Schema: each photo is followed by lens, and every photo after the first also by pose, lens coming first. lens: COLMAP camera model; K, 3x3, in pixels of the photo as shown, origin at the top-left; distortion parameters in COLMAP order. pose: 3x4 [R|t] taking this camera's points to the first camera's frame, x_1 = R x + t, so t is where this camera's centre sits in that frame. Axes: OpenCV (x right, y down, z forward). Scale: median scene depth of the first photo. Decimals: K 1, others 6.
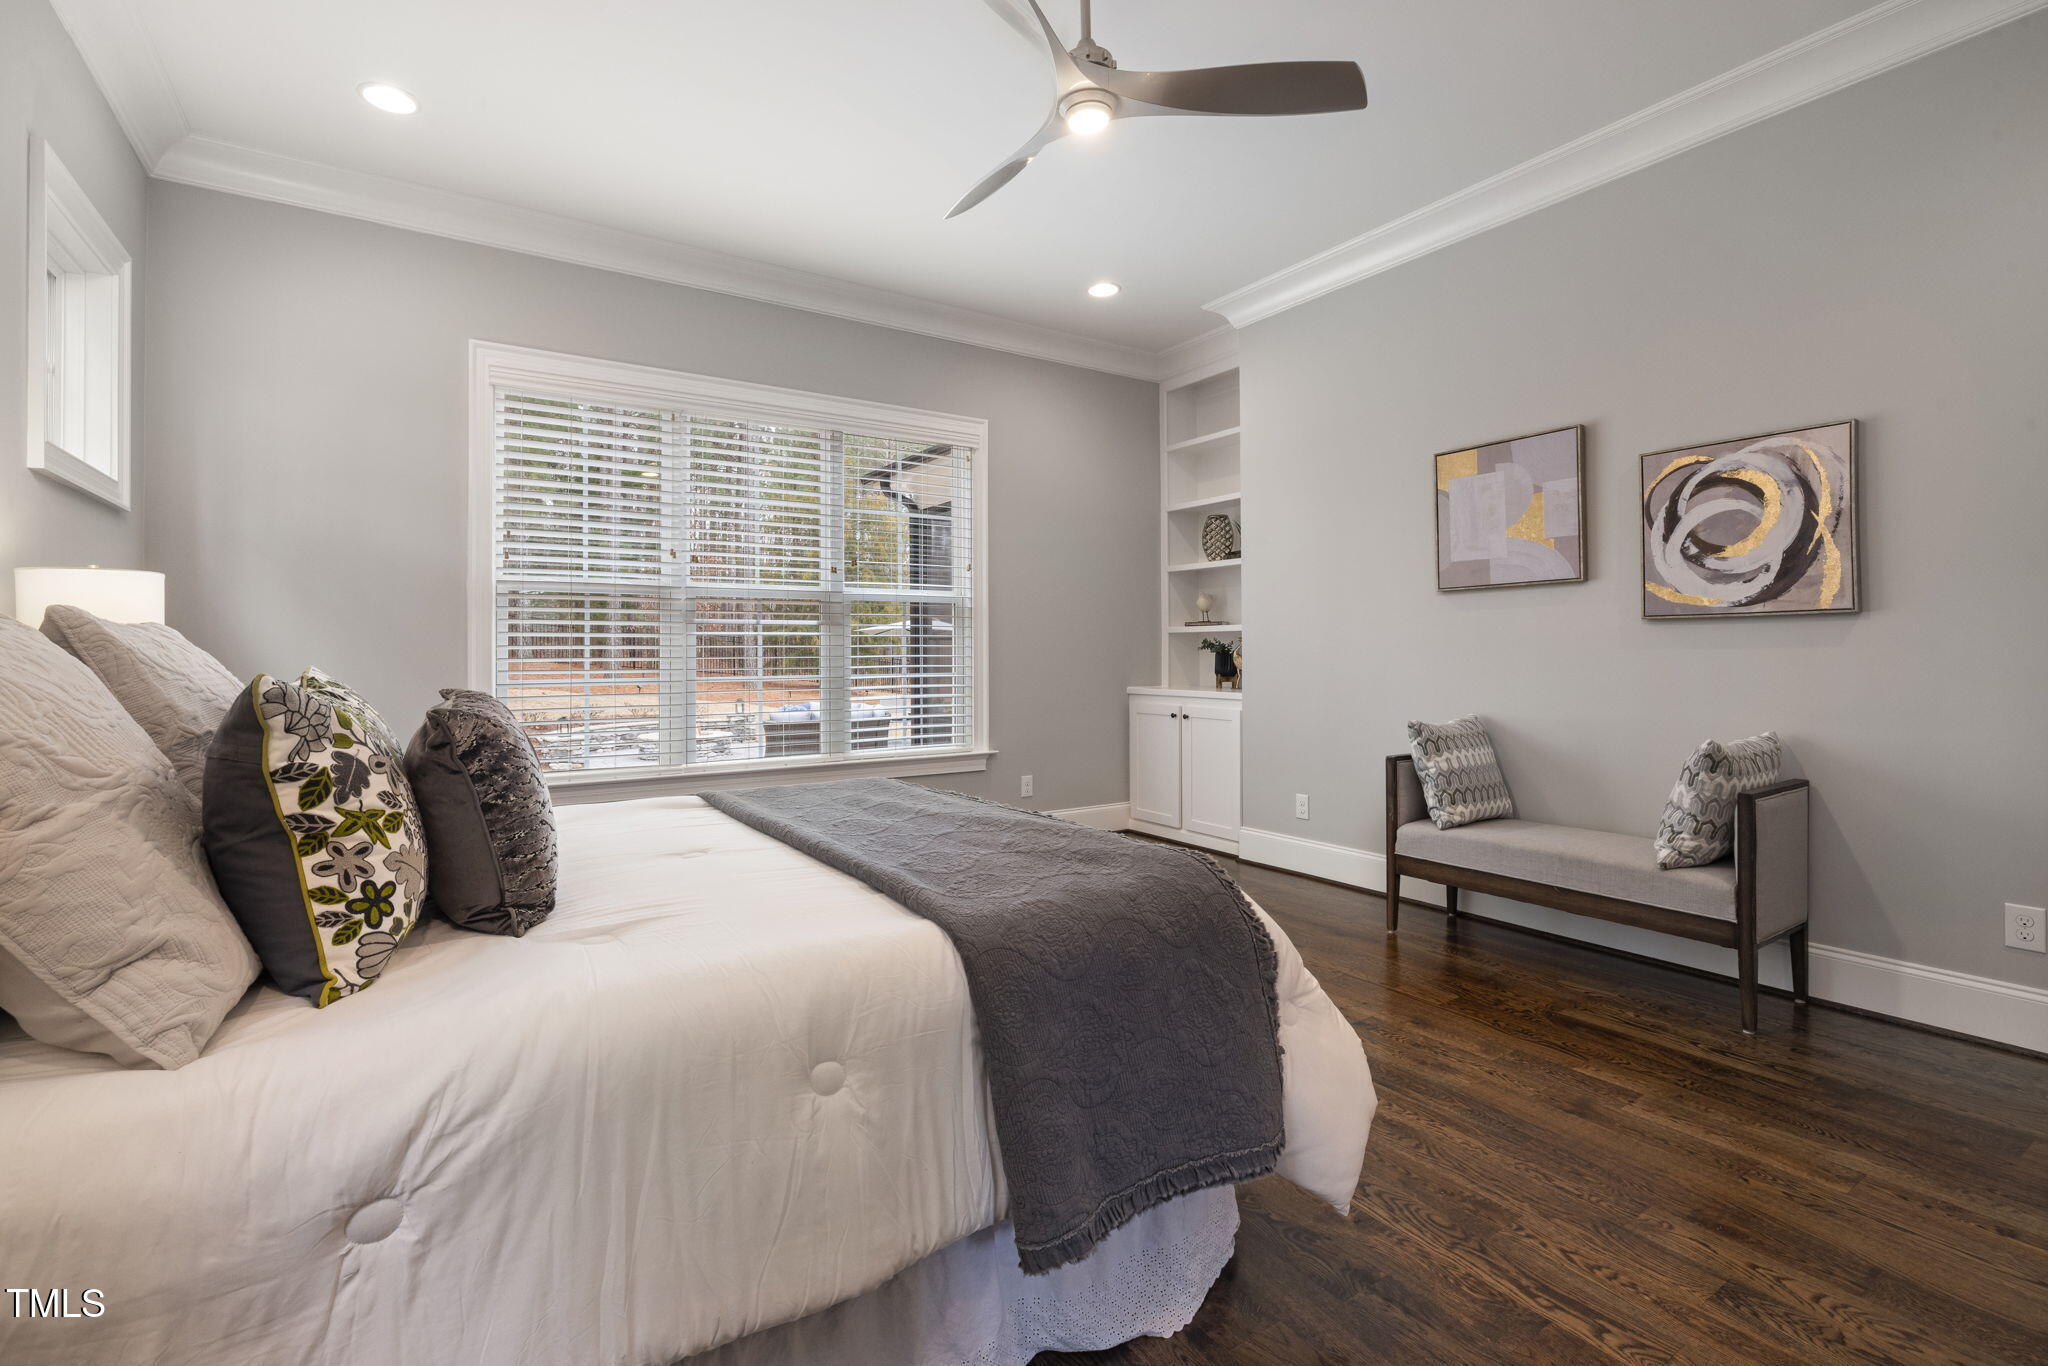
lens RADIAL K [[915.3, 0, 1006.9], [0, 915.3, 643.1], [0, 0, 1]] dist [-0.001331, 0.000671]
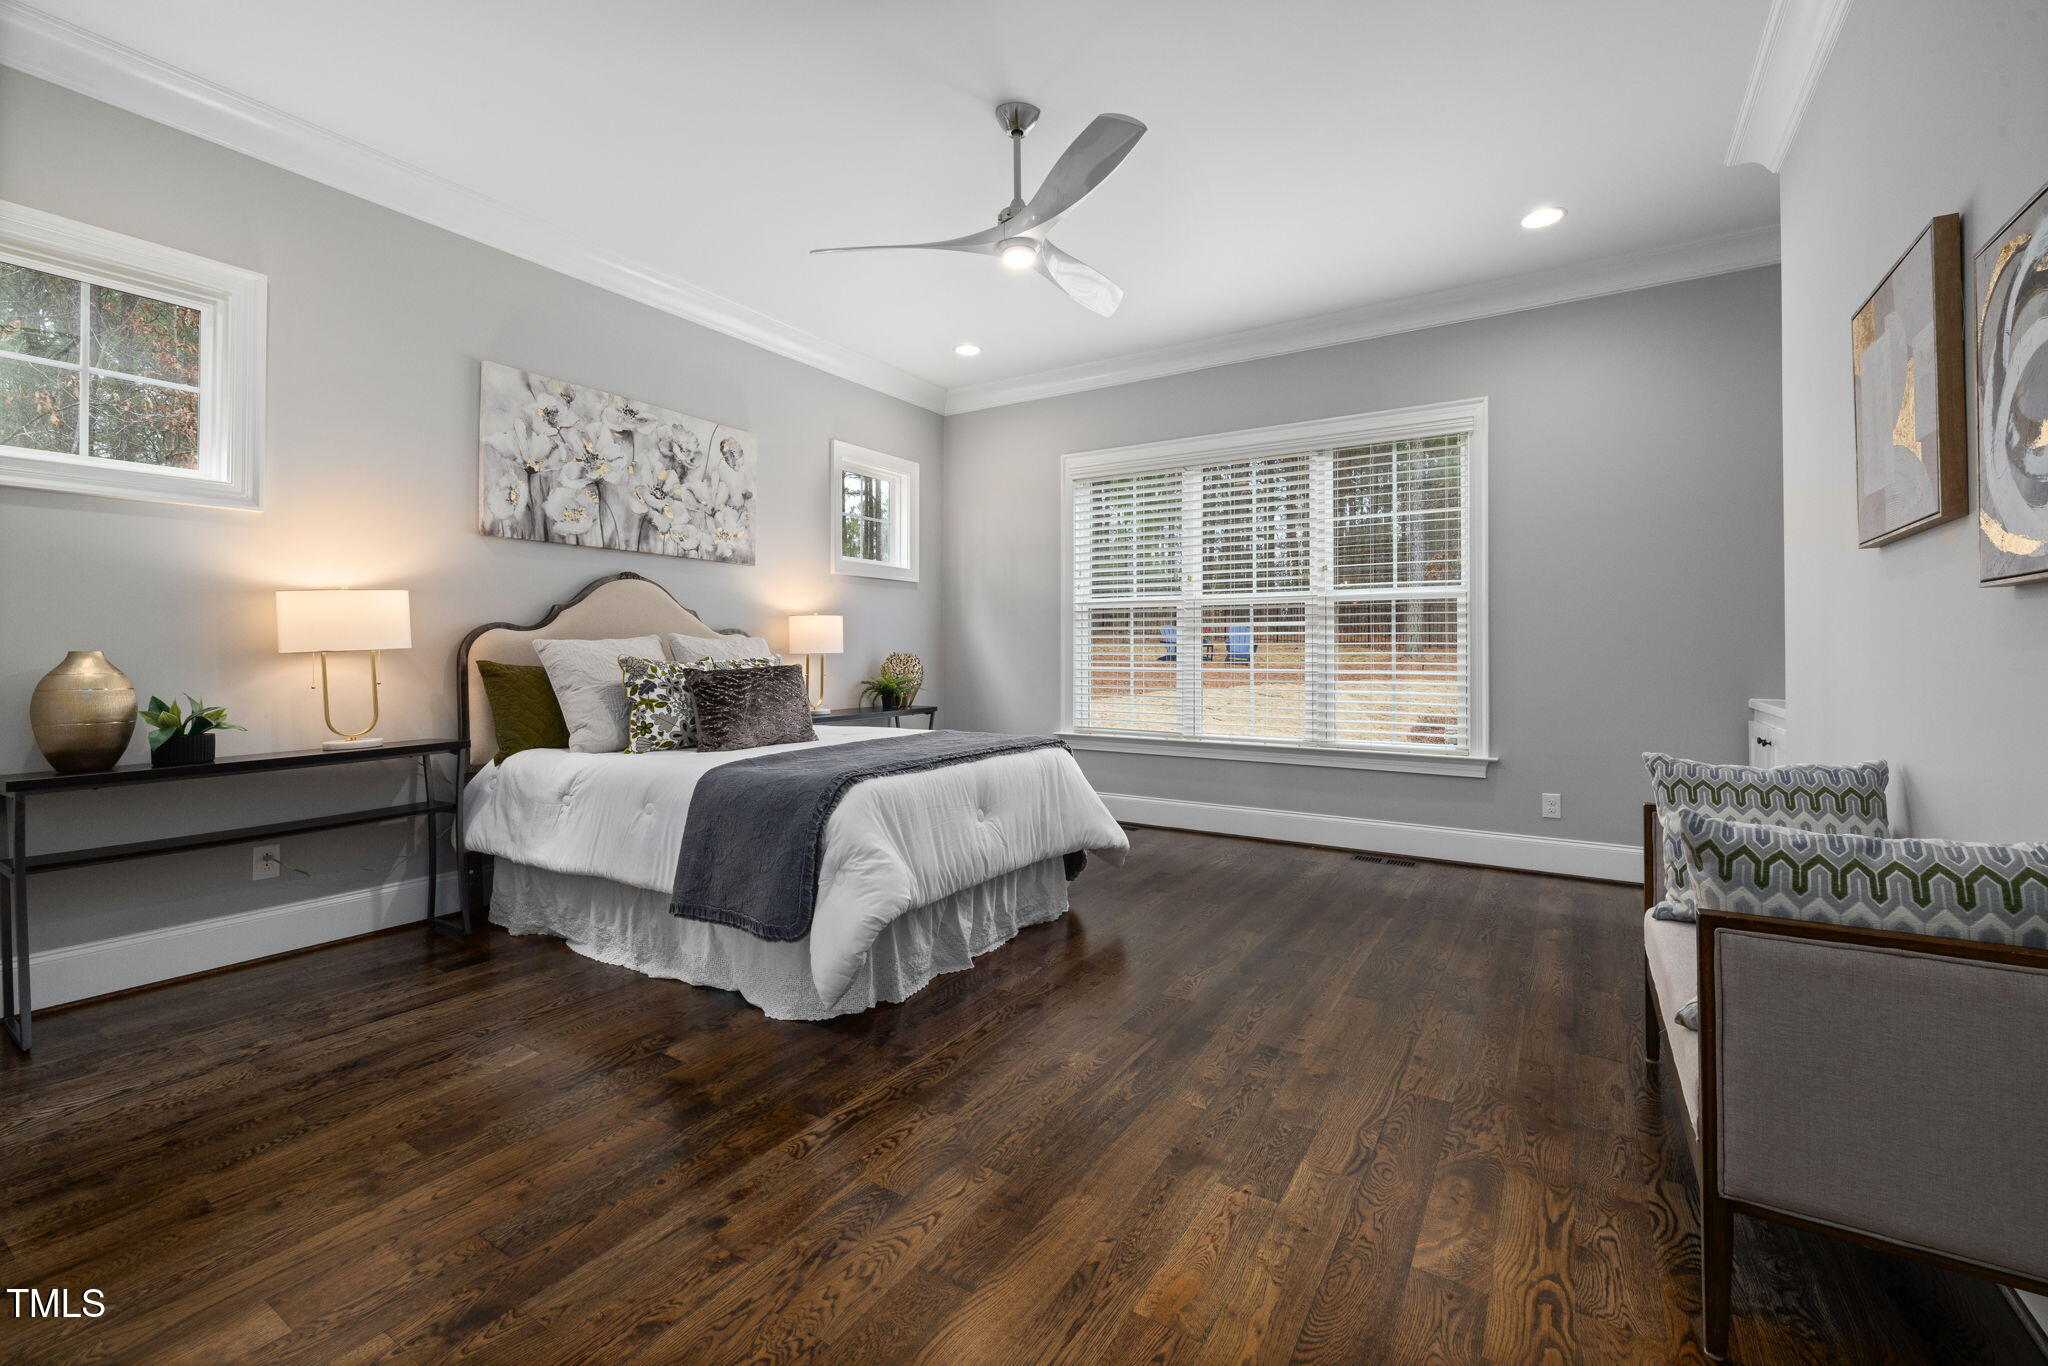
lens RADIAL K [[915.3, 0, 1063.3], [0, 915.3, 643.1], [0, 0, 1]] dist [-0.001331, 0.000671]
pose [[0.409949, -0.002438, -0.912105, 1.812735], [0.006572, 0.999978, 0.000280, 0.000111], [0.912085, -0.006109, 0.409956, 0.672363]]
